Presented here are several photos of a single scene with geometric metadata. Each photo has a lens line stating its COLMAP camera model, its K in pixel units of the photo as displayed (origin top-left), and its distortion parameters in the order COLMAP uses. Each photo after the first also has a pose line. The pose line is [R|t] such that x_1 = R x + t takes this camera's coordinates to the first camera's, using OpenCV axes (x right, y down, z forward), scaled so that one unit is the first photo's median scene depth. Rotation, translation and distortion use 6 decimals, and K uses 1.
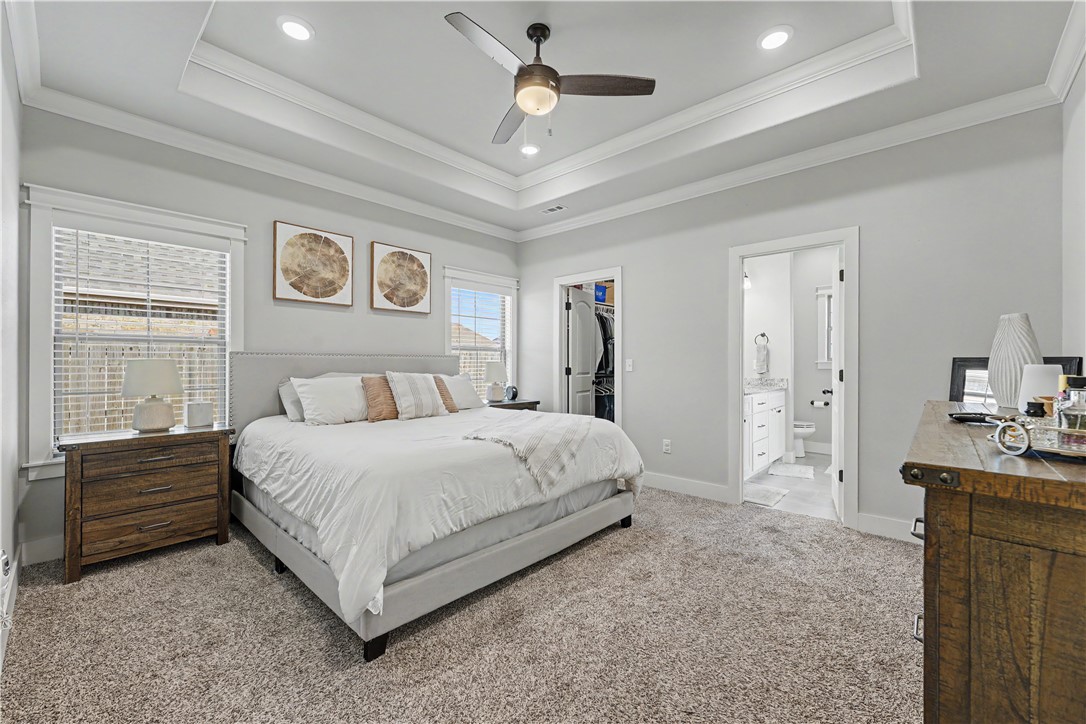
lens RADIAL K [[439.9, 0, 536.5], [0, 439.9, 365.5], [0, 0, 1]] dist [0.002962, 0.000275]
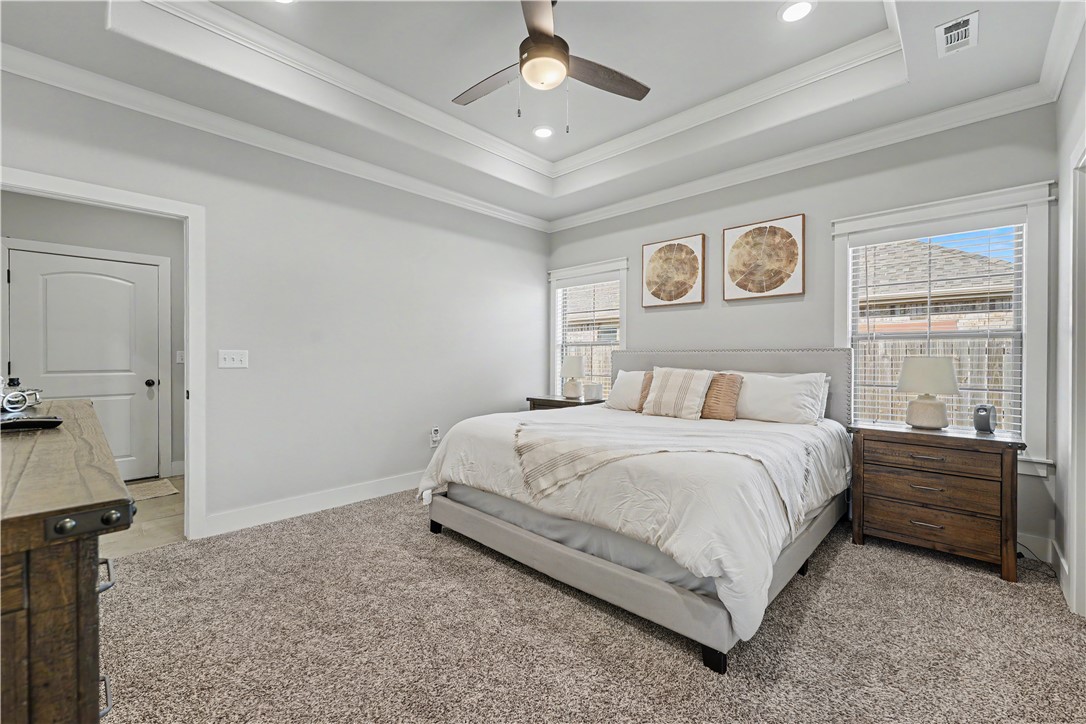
lens RADIAL K [[439.9, 0, 538.0], [0, 439.9, 360.0], [0, 0, 1]] dist [0.002962, 0.000275]
pose [[-0.008768, 0.004722, -0.999950, 0.525654], [-0.010204, 0.999936, 0.004811, -0.003396], [0.999909, 0.010246, -0.008720, 0.563723]]
